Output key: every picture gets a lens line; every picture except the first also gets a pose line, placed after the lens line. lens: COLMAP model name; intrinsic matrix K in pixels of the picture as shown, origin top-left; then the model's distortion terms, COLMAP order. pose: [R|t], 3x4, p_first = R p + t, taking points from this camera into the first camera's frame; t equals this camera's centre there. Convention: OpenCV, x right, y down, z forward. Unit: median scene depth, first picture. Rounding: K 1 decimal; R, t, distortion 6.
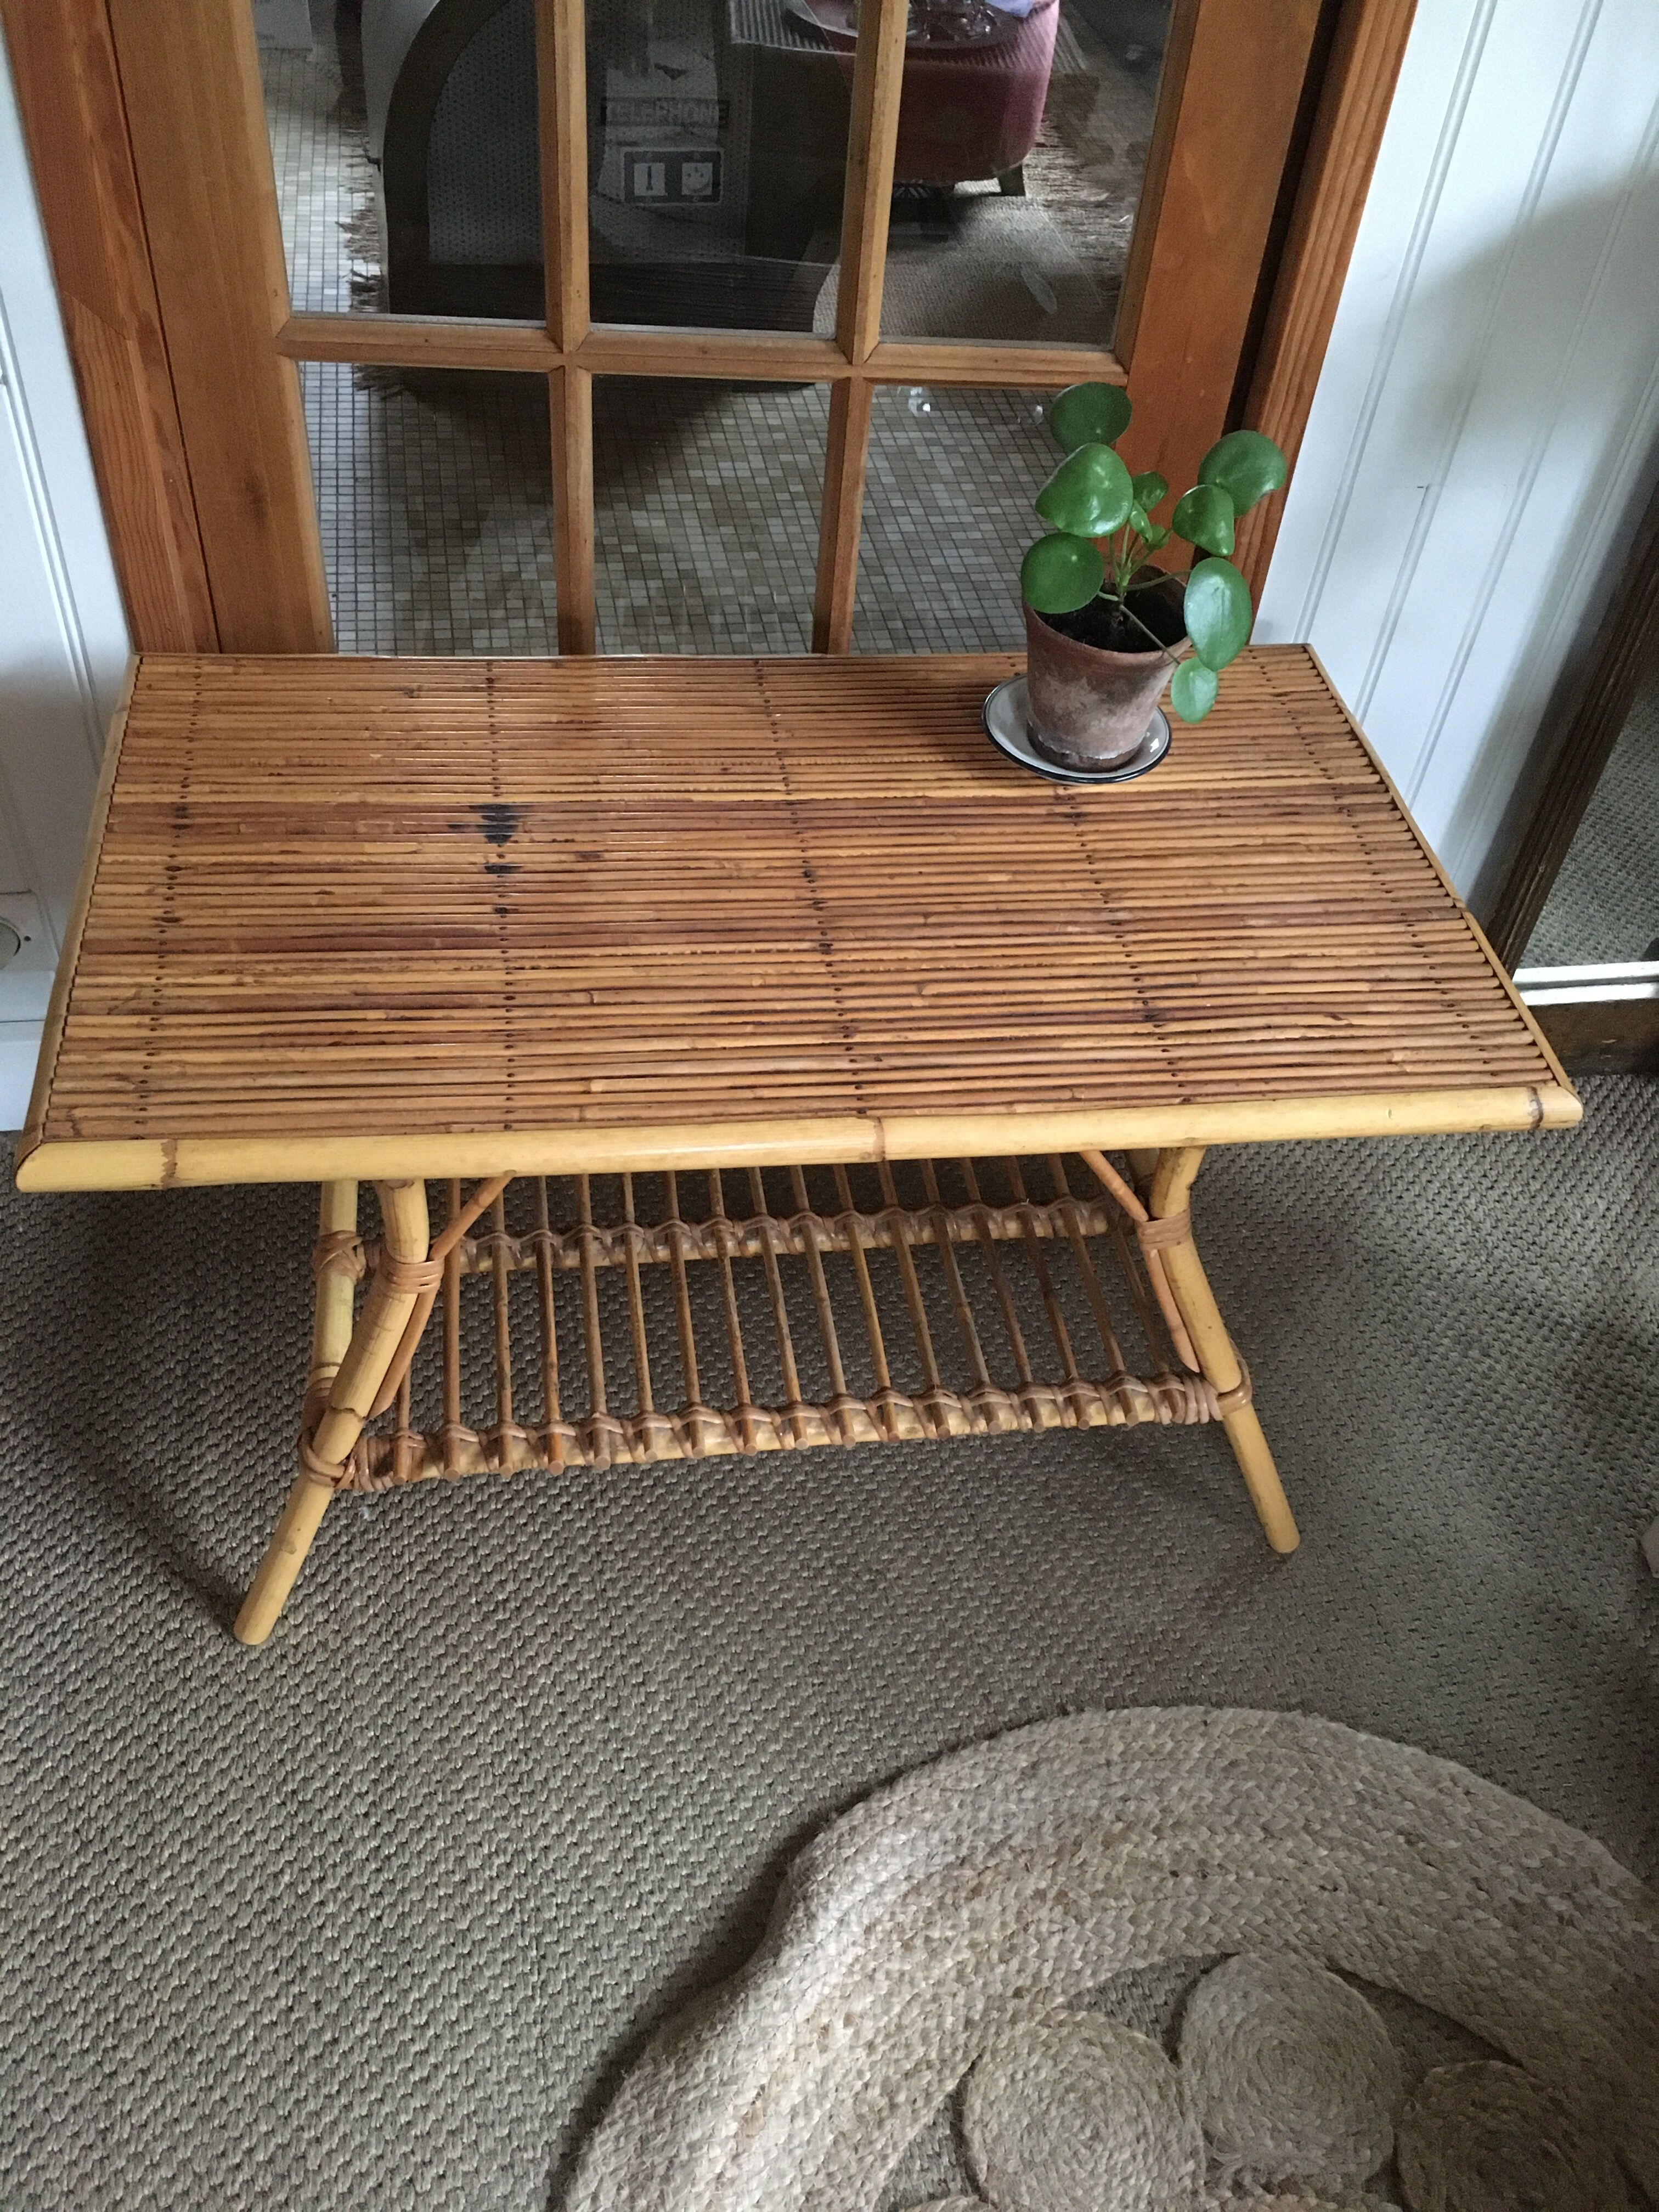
lens RADIAL K [[1886.1, 0, 835.4], [0, 1886.1, 1107.7], [0, 0, 1]] dist [0.080637, -0.112826]
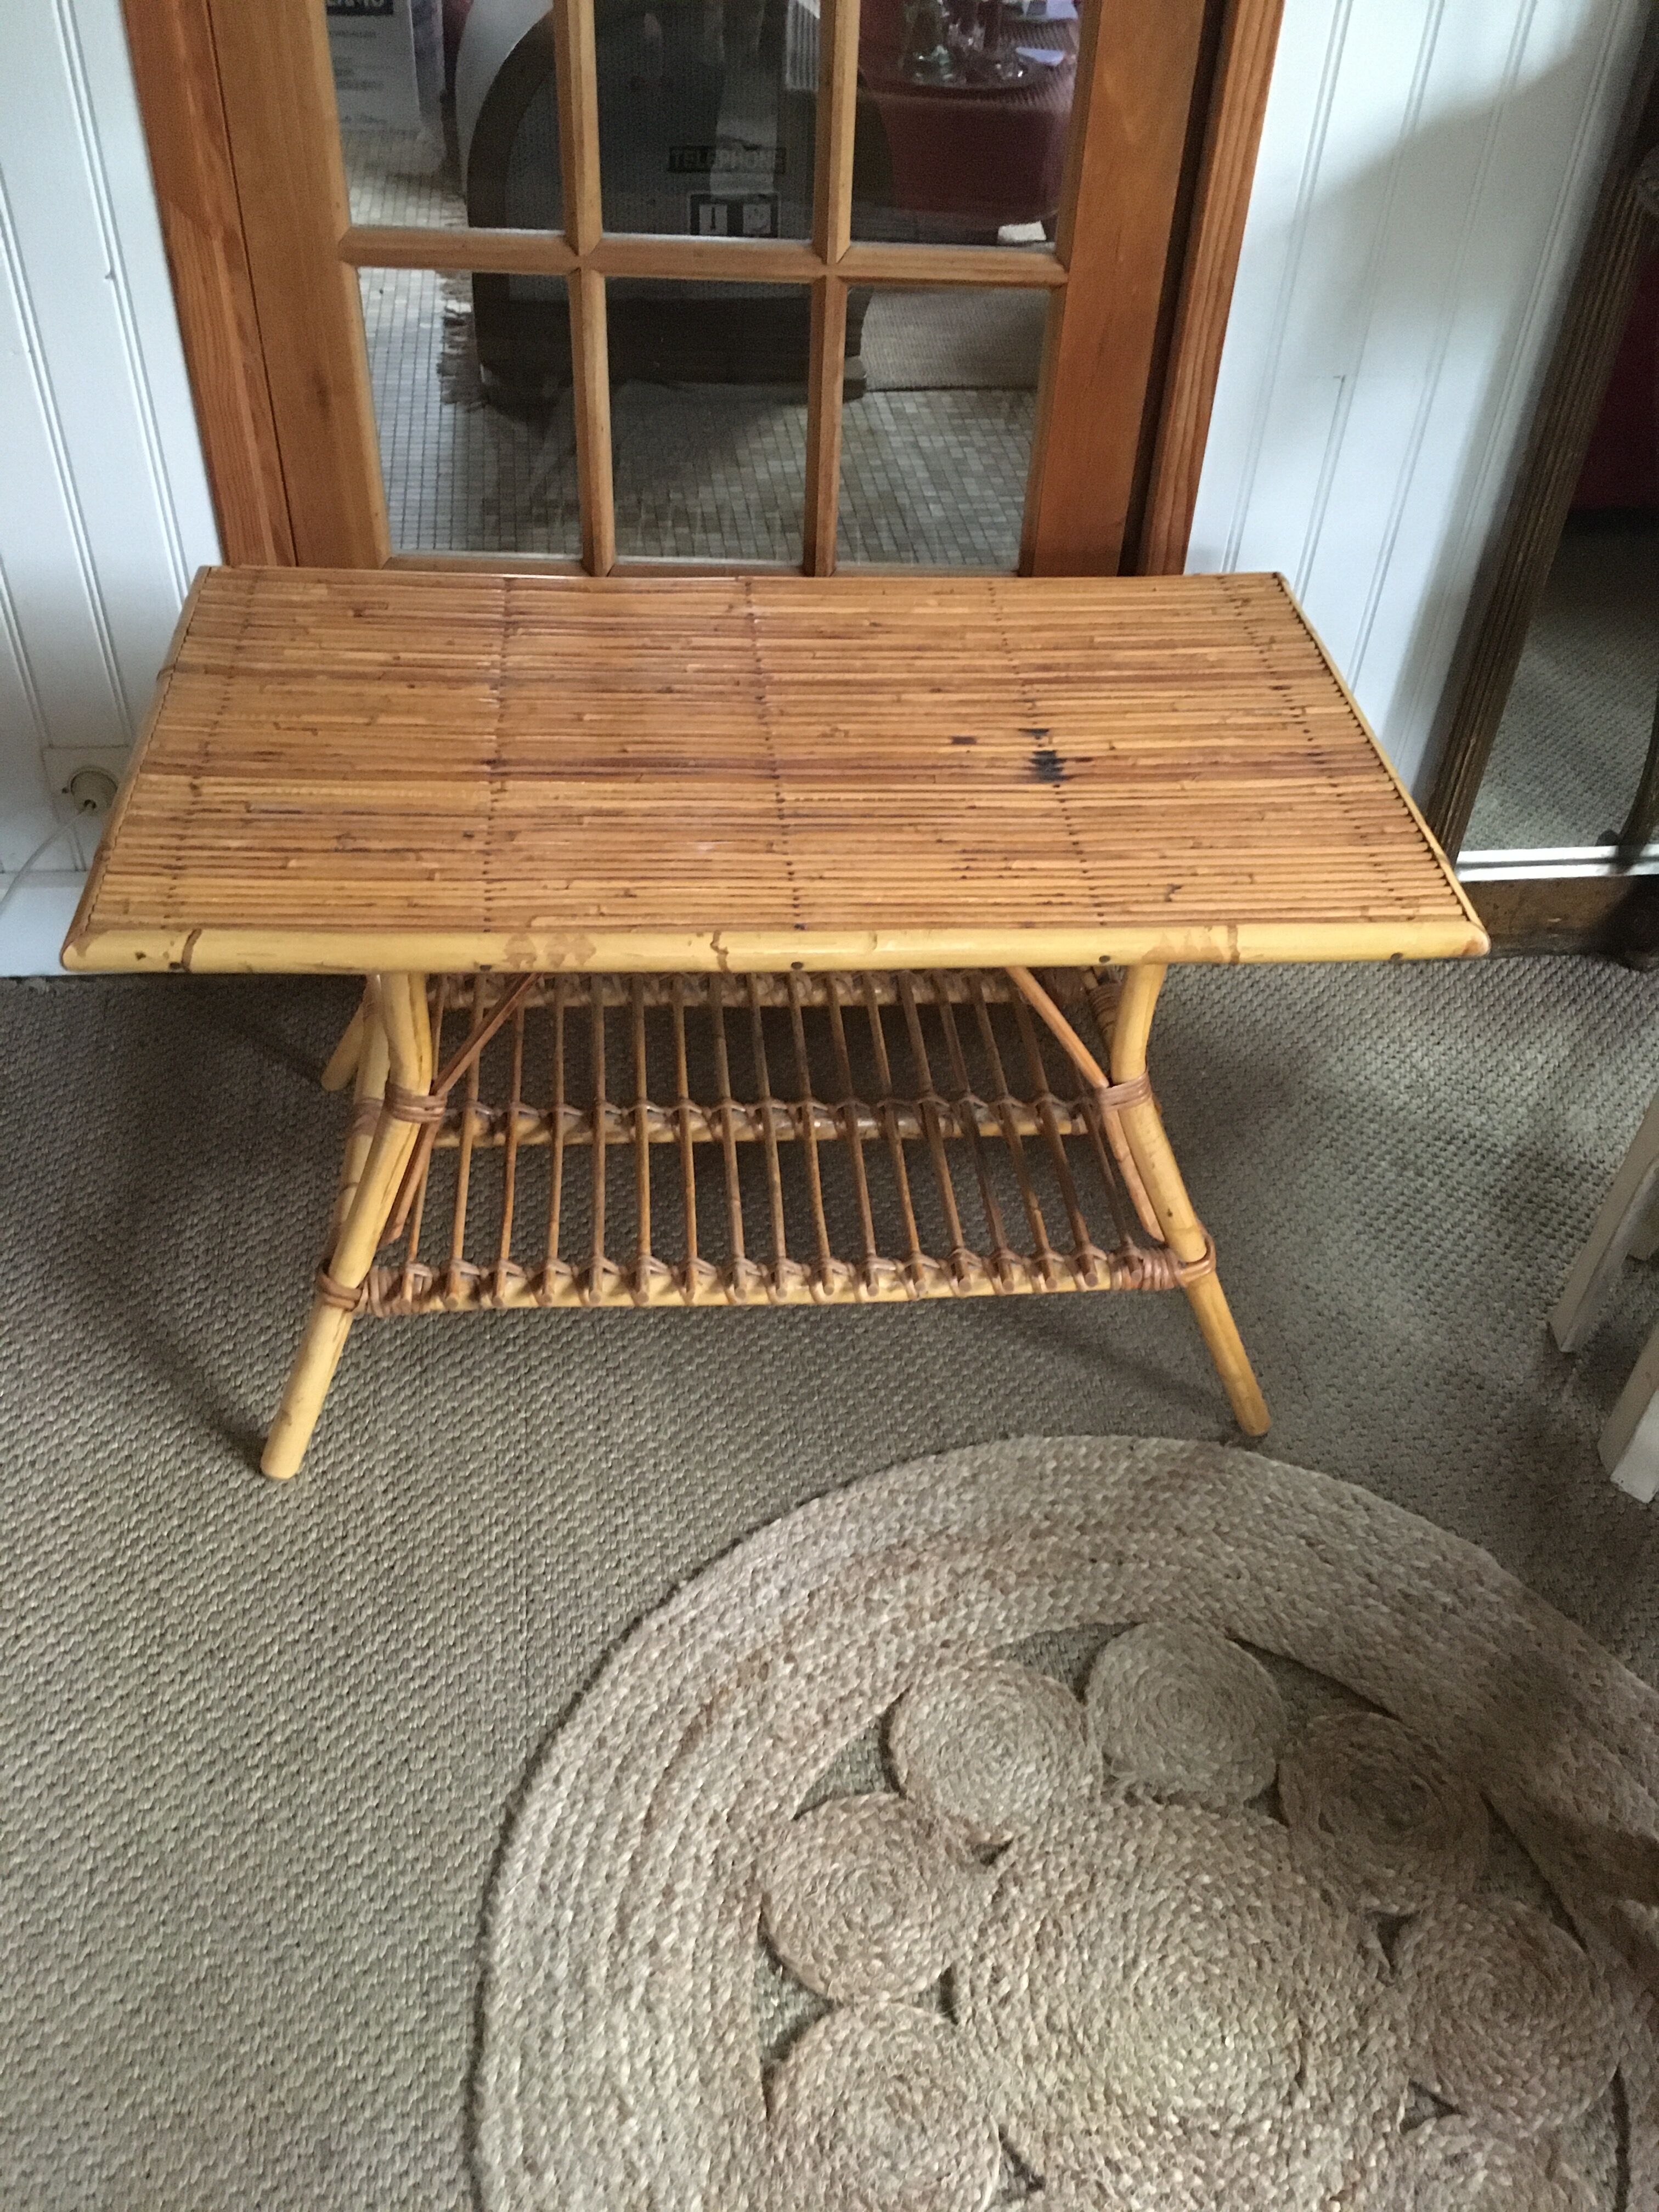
lens RADIAL K [[1886.1, 0, 834.1], [0, 1886.1, 1110.5], [0, 0, 1]] dist [0.080637, -0.112826]
pose [[0.998297, 0.005706, -0.058055, 0.084954], [-0.009146, 0.998207, -0.059159, 0.196569], [0.057613, 0.059589, 0.996559, -0.131187]]
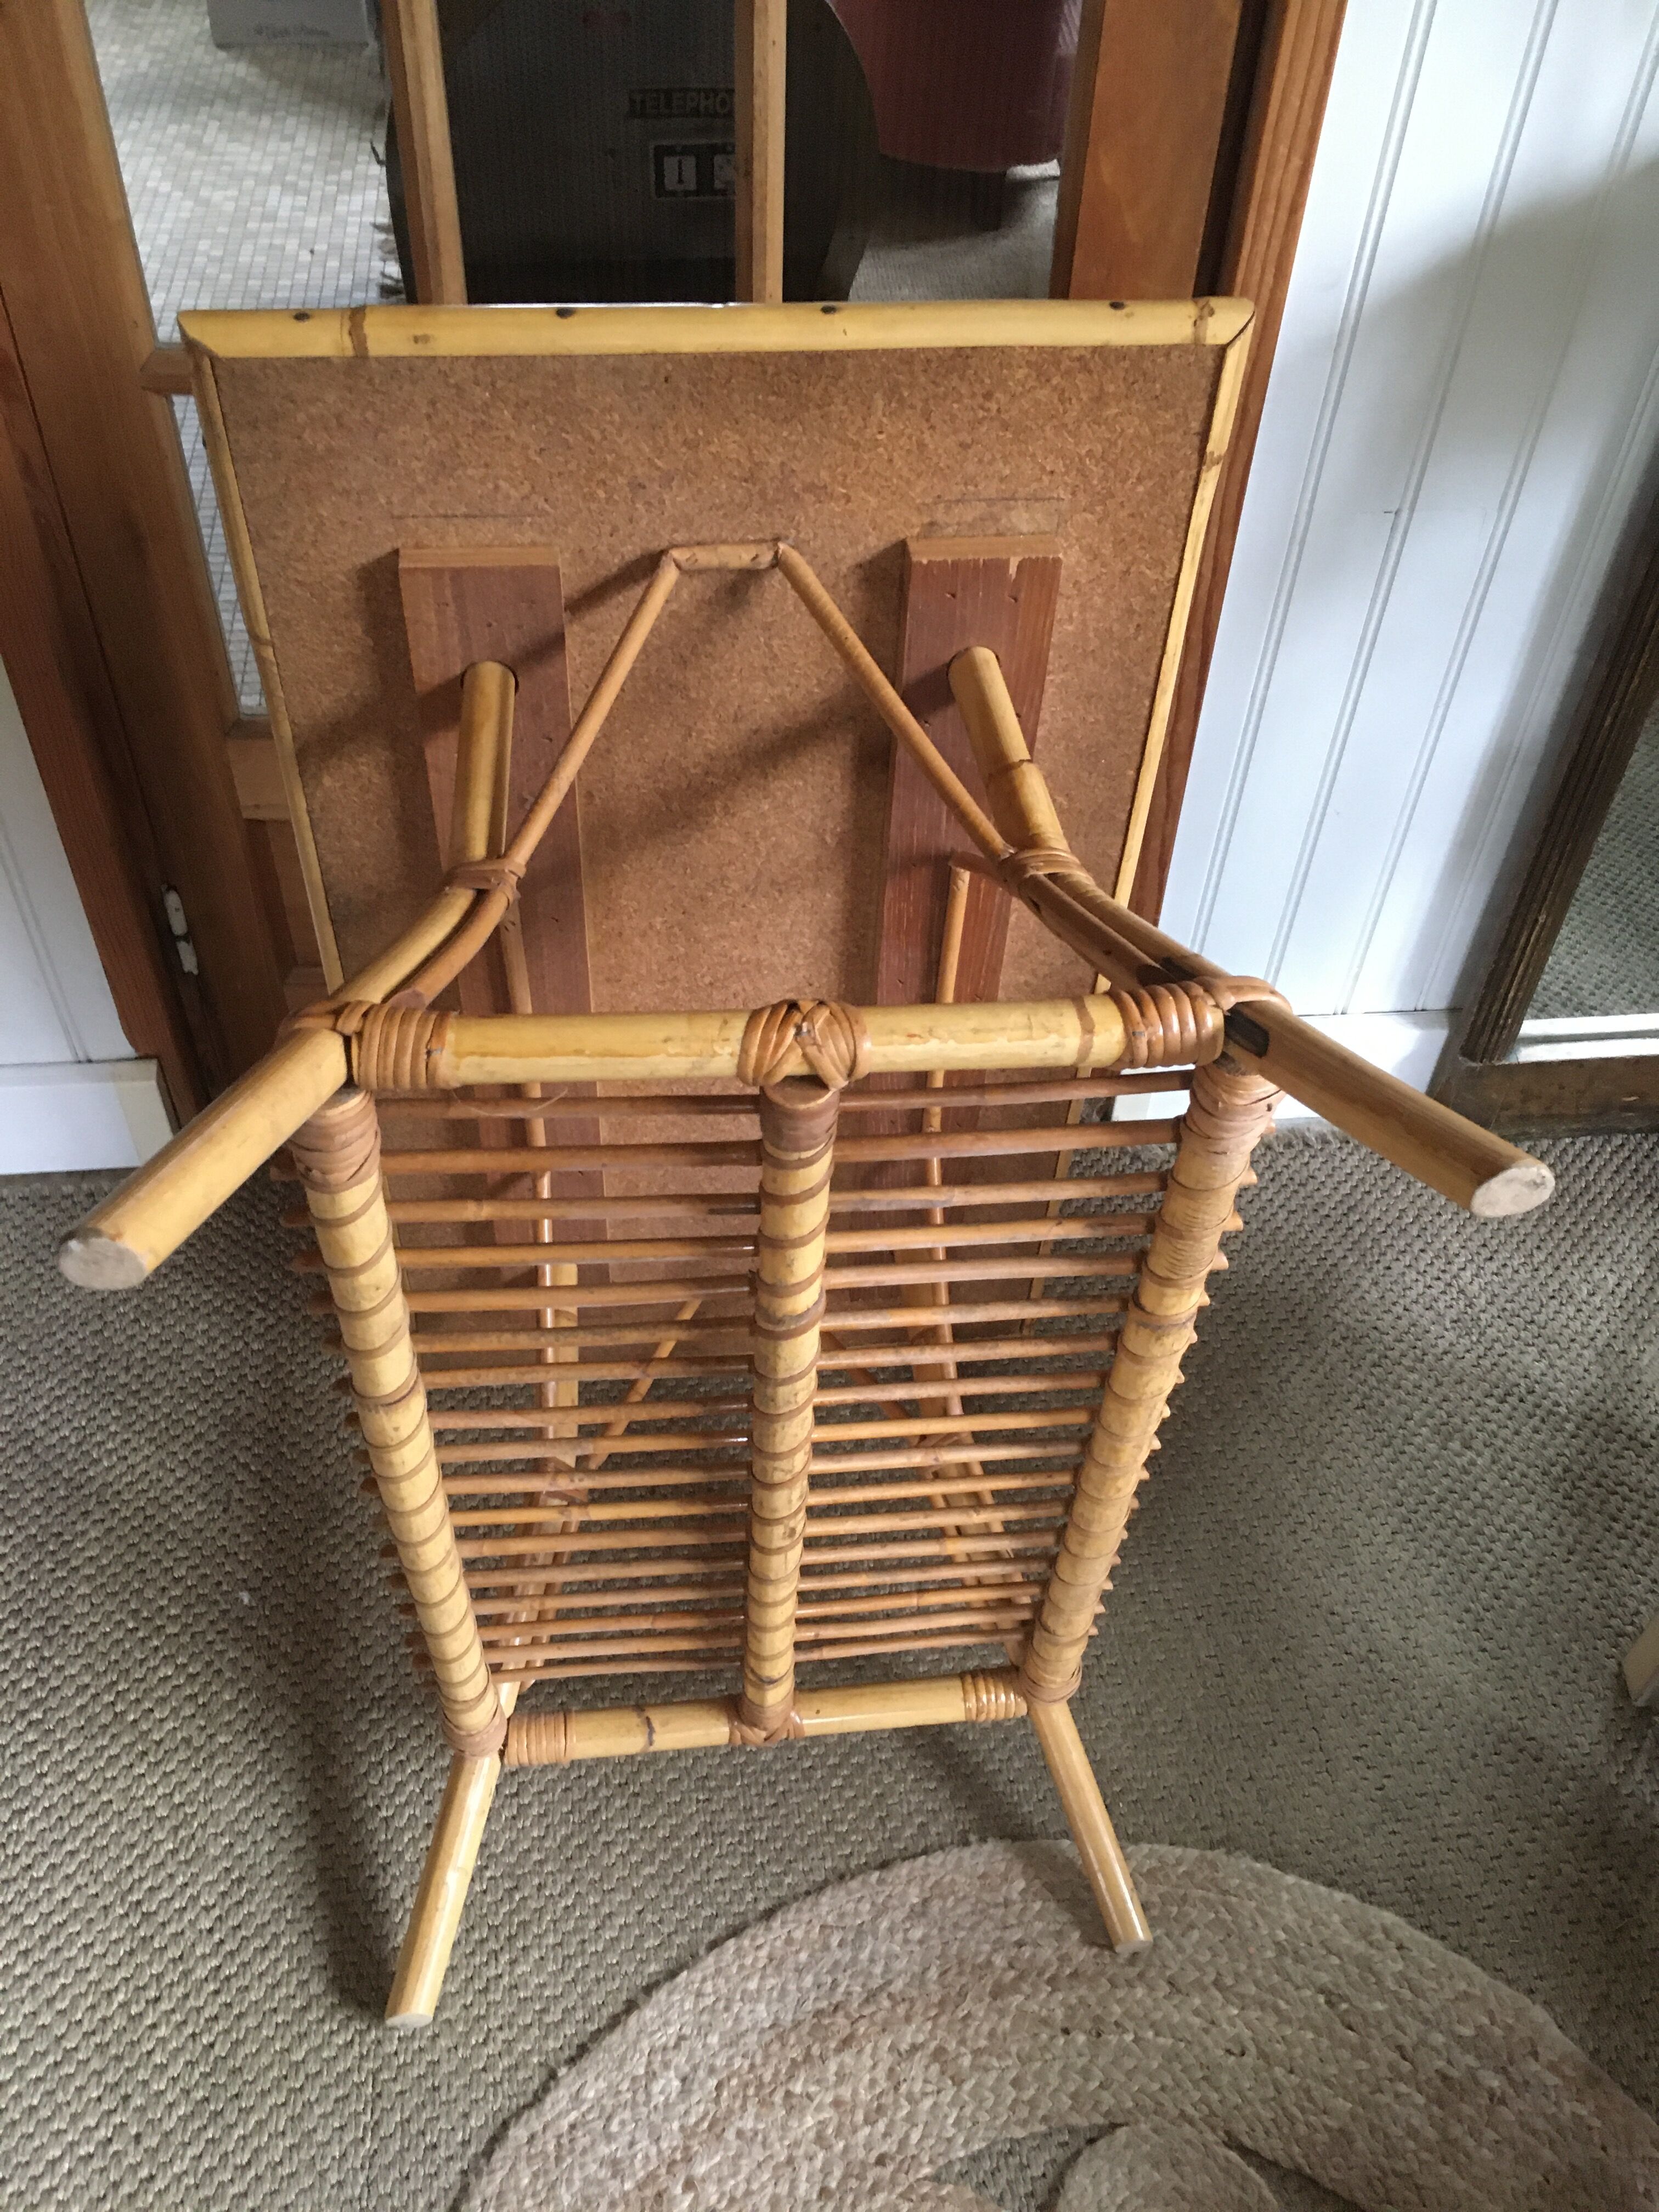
lens RADIAL K [[1886.1, 0, 835.9], [0, 1886.1, 1104.6], [0, 0, 1]] dist [0.080637, -0.112826]
pose [[0.997520, 0.012304, -0.069299, 0.119895], [-0.011616, 0.999879, 0.010321, -0.051618], [0.069417, -0.009490, 0.997543, 0.071574]]
